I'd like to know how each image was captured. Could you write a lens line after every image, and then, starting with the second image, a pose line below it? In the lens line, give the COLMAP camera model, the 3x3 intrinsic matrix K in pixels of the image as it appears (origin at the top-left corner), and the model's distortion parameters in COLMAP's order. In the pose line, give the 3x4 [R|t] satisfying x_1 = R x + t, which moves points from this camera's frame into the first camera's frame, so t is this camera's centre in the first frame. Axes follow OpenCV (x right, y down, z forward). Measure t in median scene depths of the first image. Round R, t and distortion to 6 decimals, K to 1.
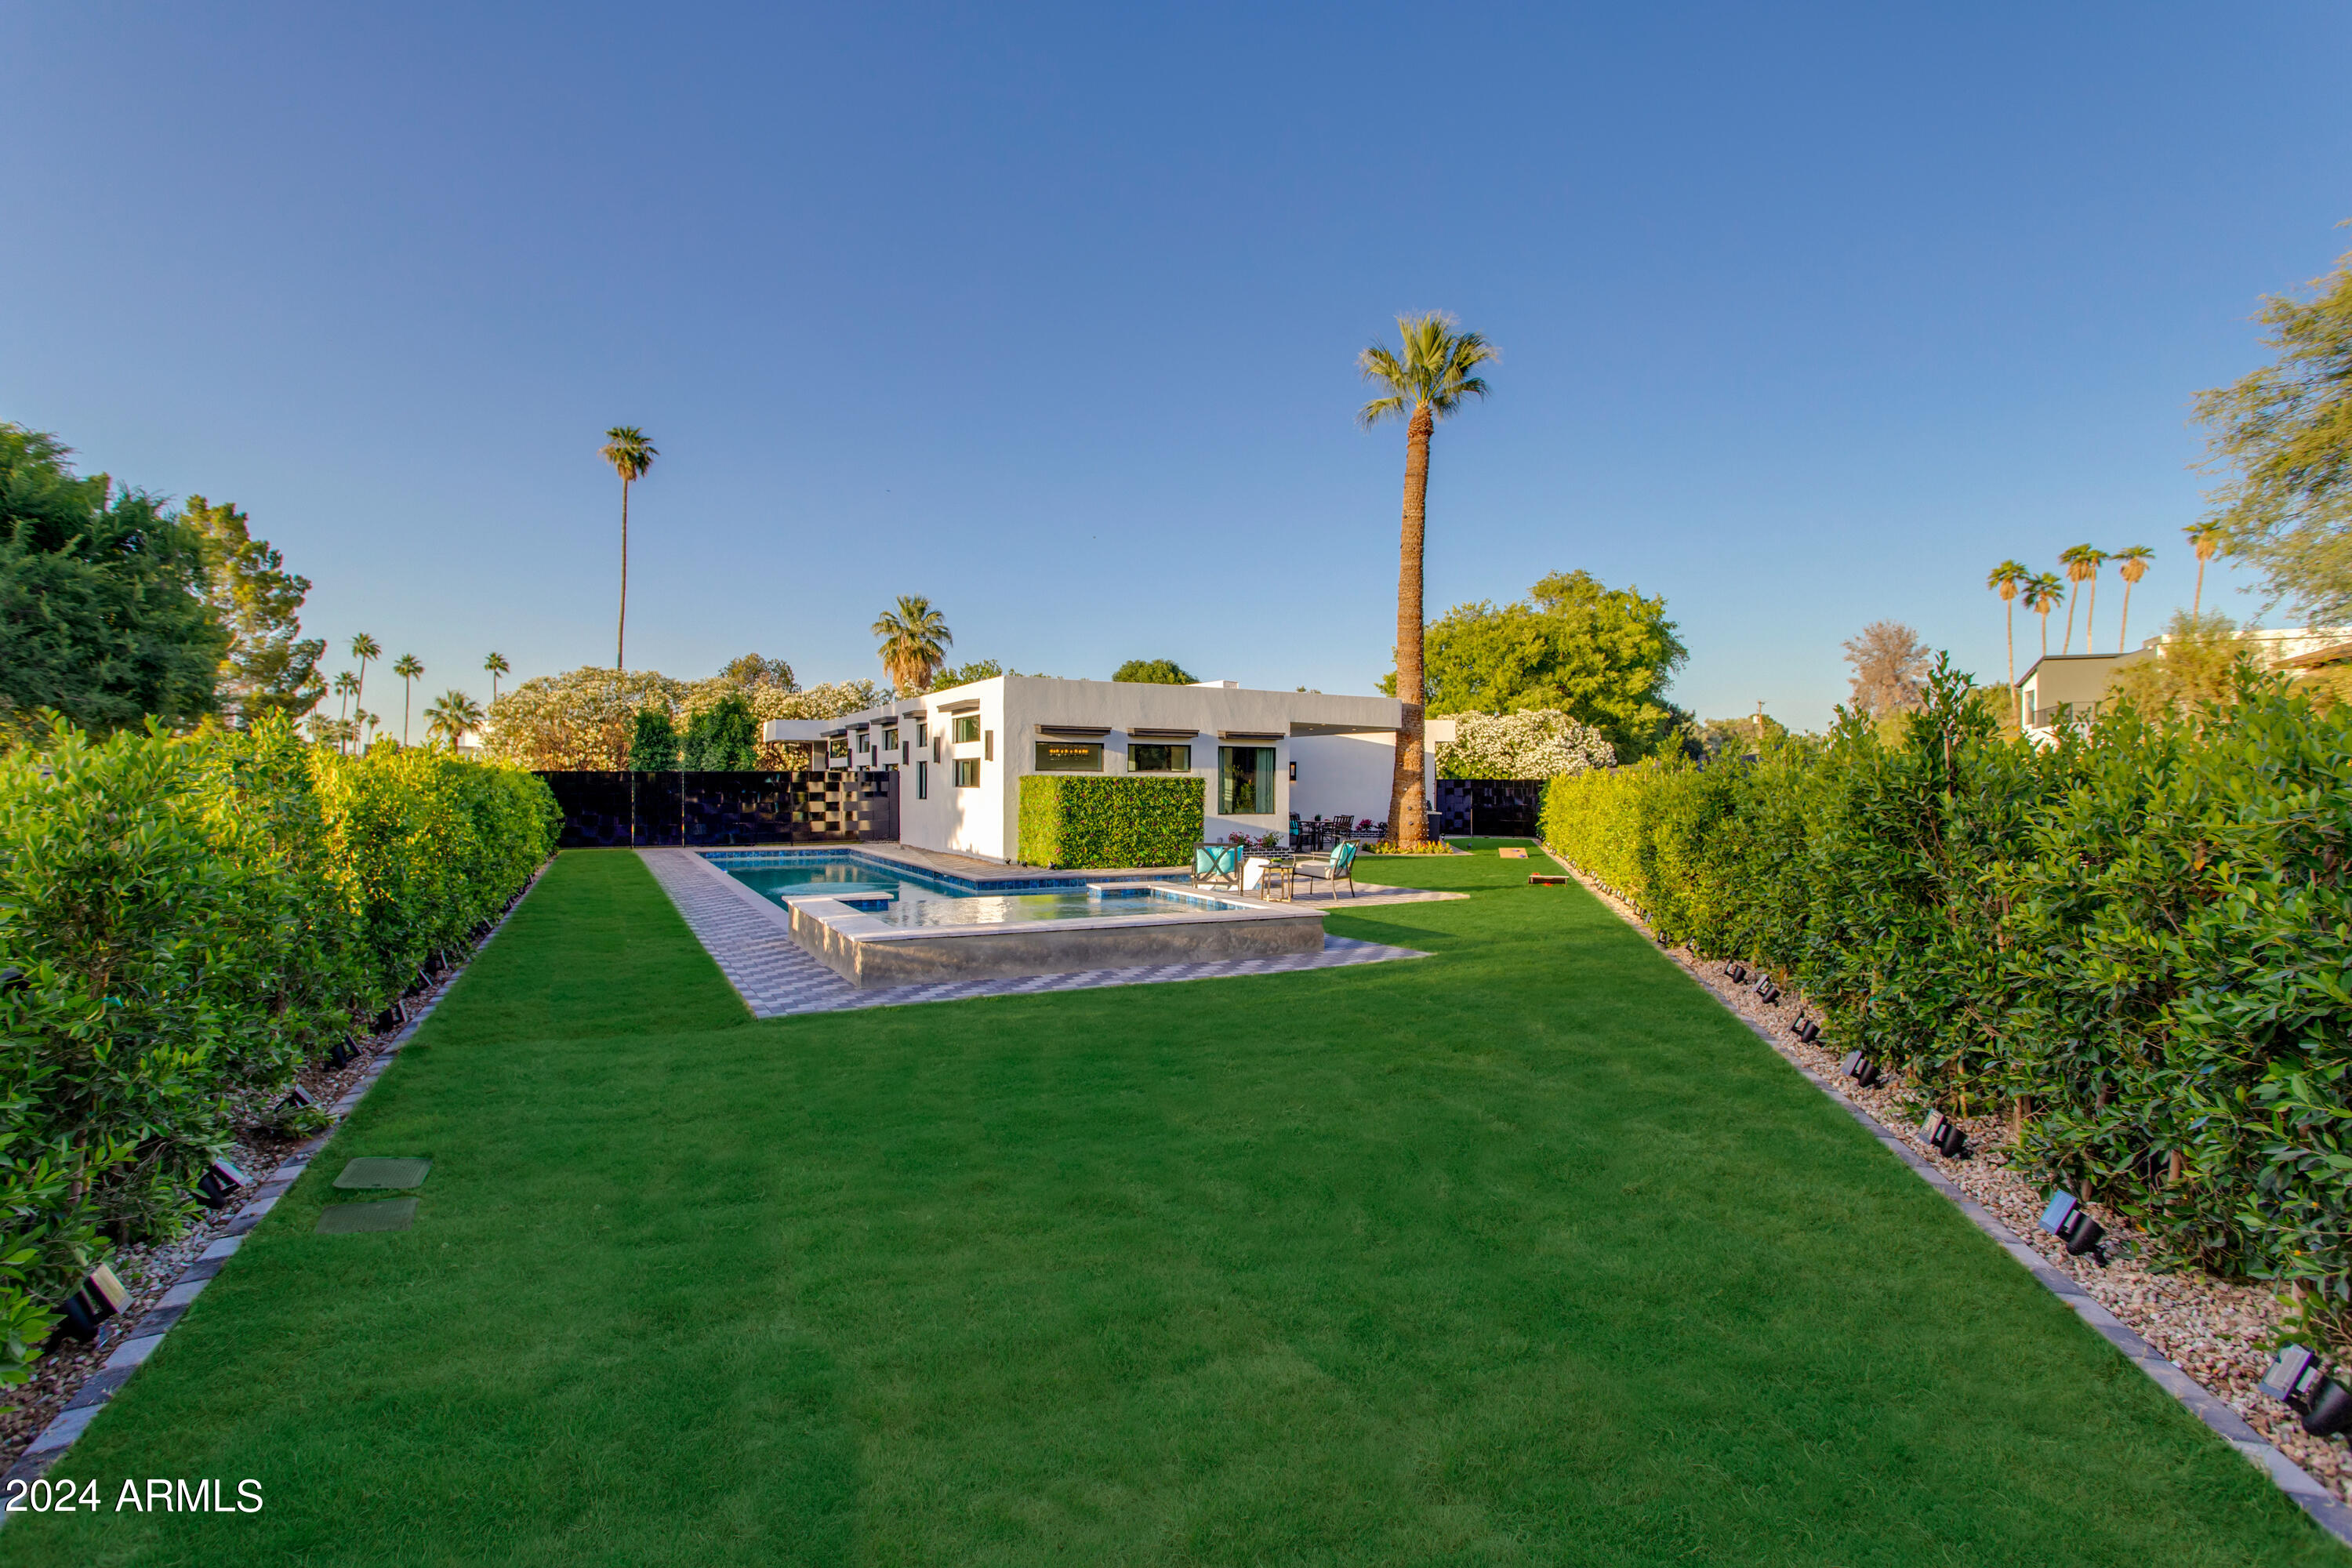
lens RADIAL K [[1123.6, 0, 1174.8], [0, 1123.6, 782.9], [0, 0, 1]] dist [0.003209, 0.000542]
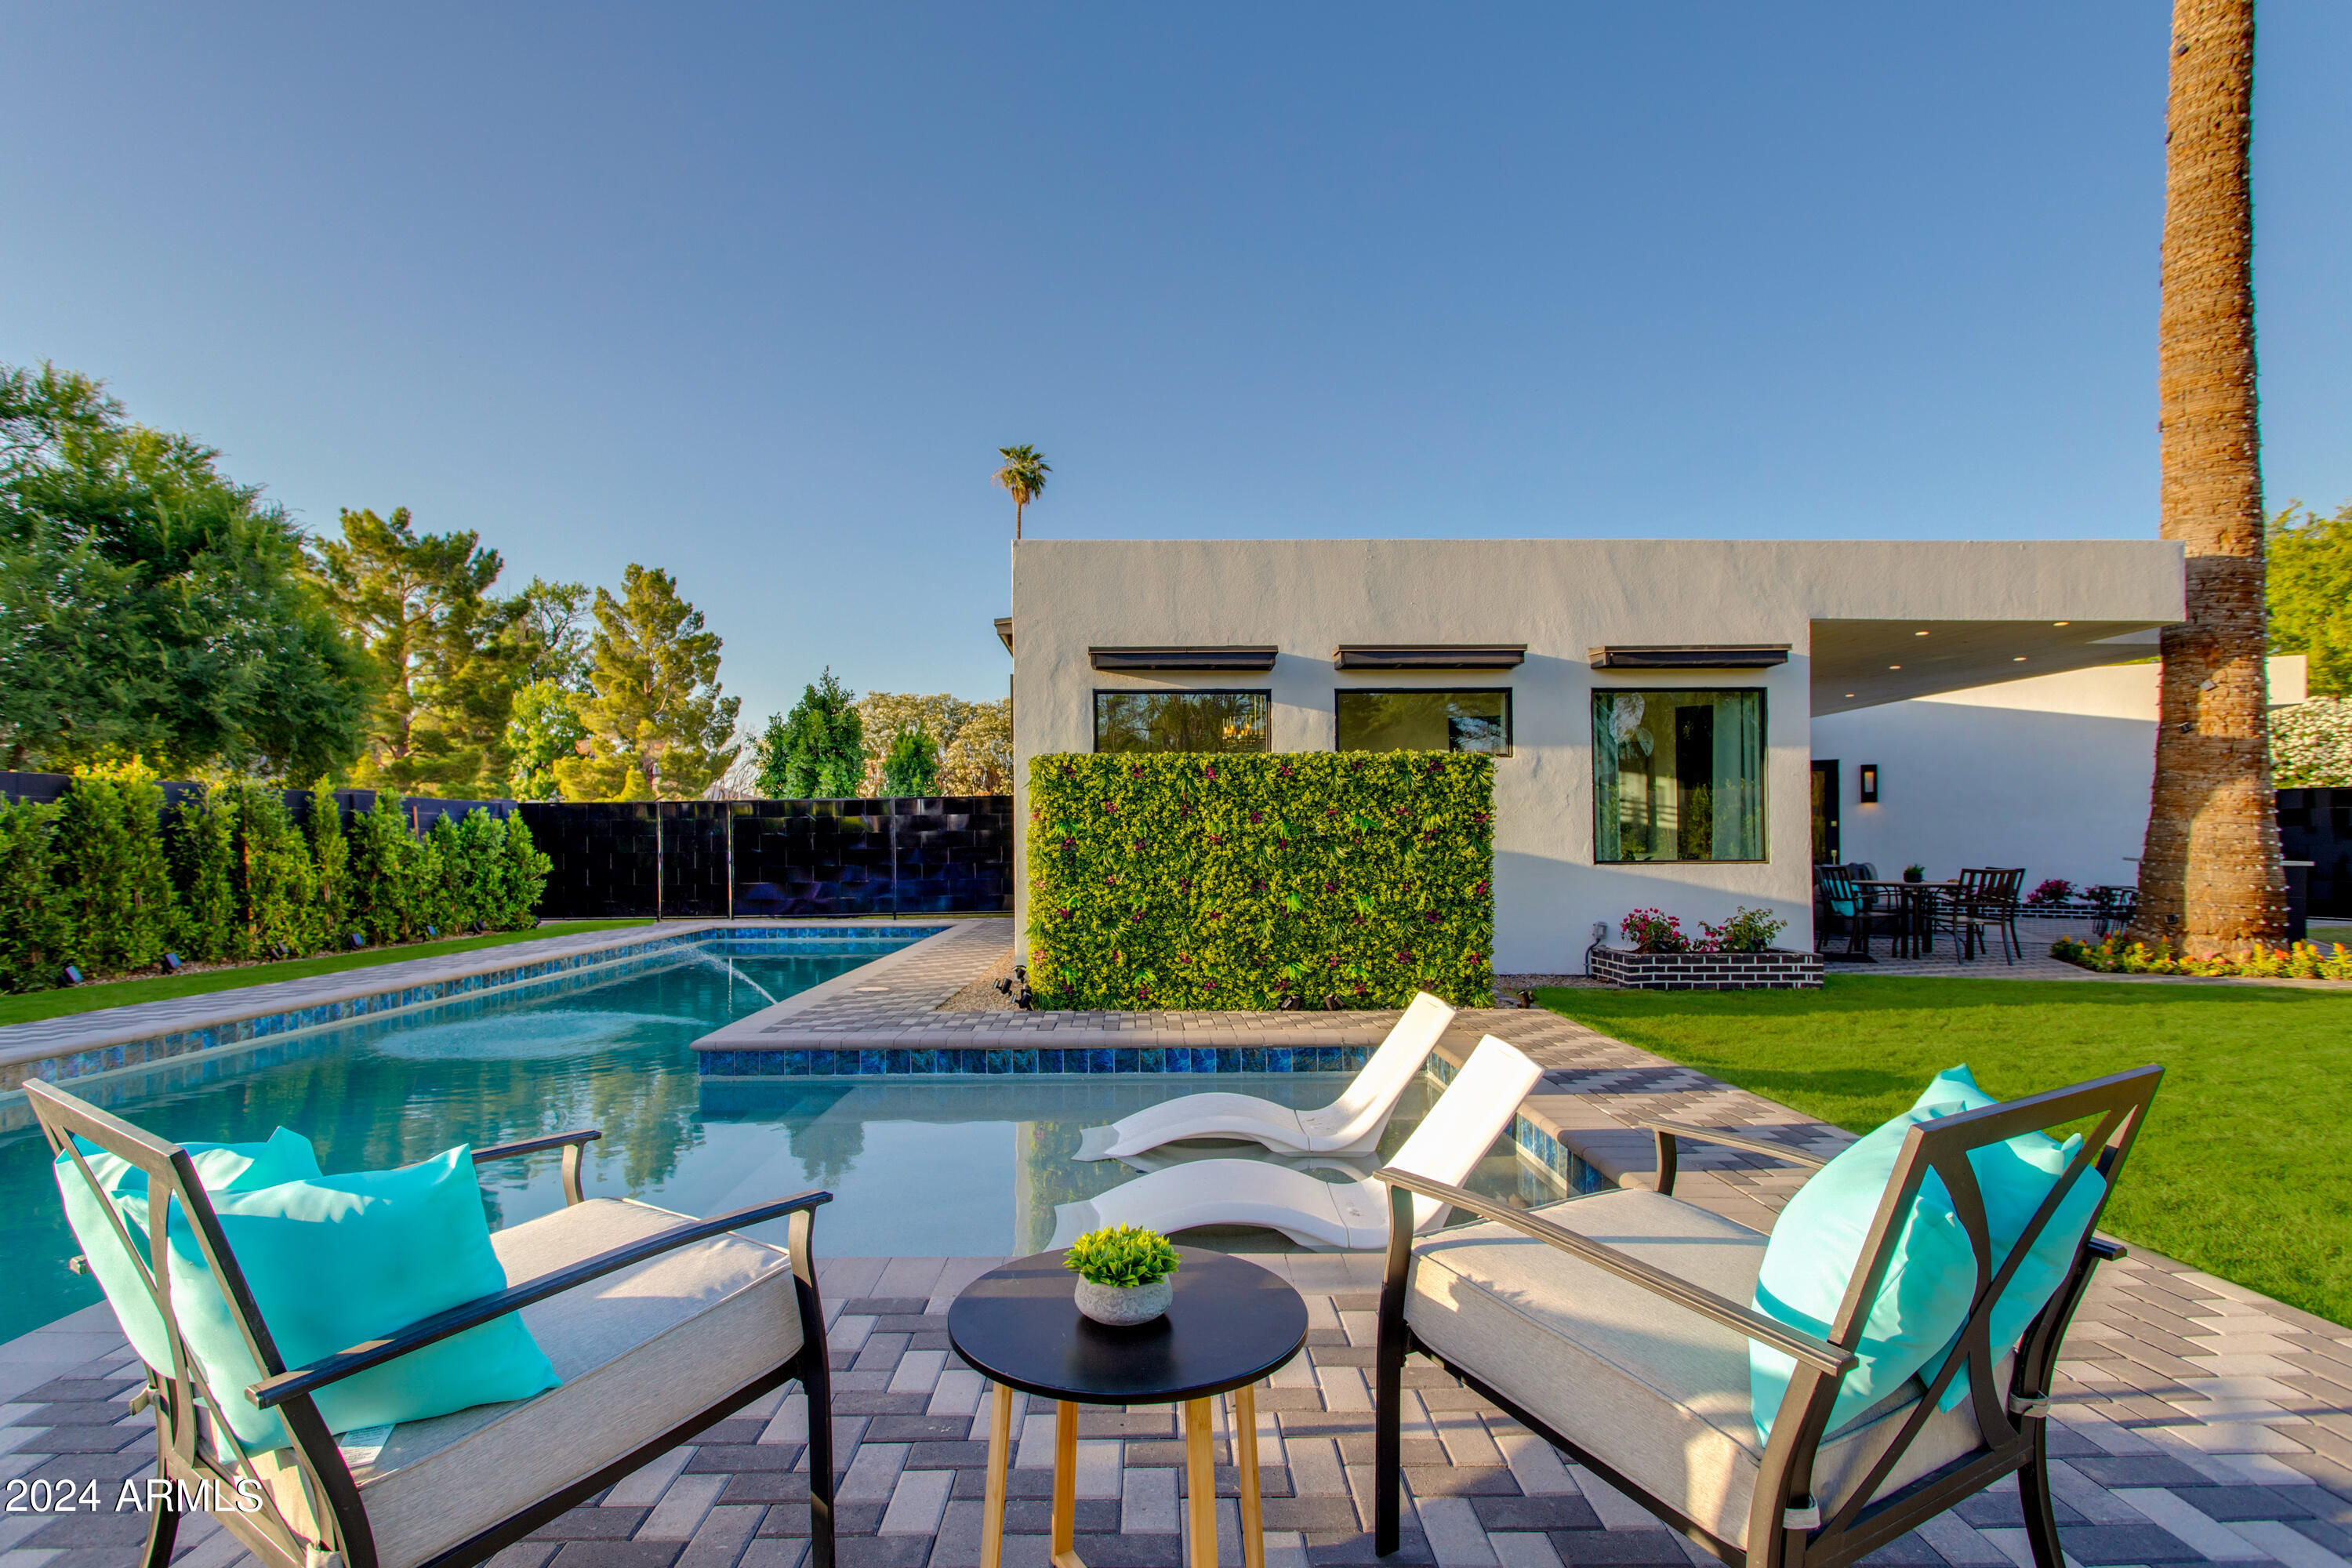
lens RADIAL K [[1123.6, 0, 1176.2], [0, 1123.6, 835.8], [0, 0, 1]] dist [0.003209, 0.000542]
pose [[0.885145, -0.015780, -0.465048, 0.083991], [0.012241, 0.999869, -0.010630, 0.019157], [0.465155, 0.003717, 0.885222, 0.538429]]
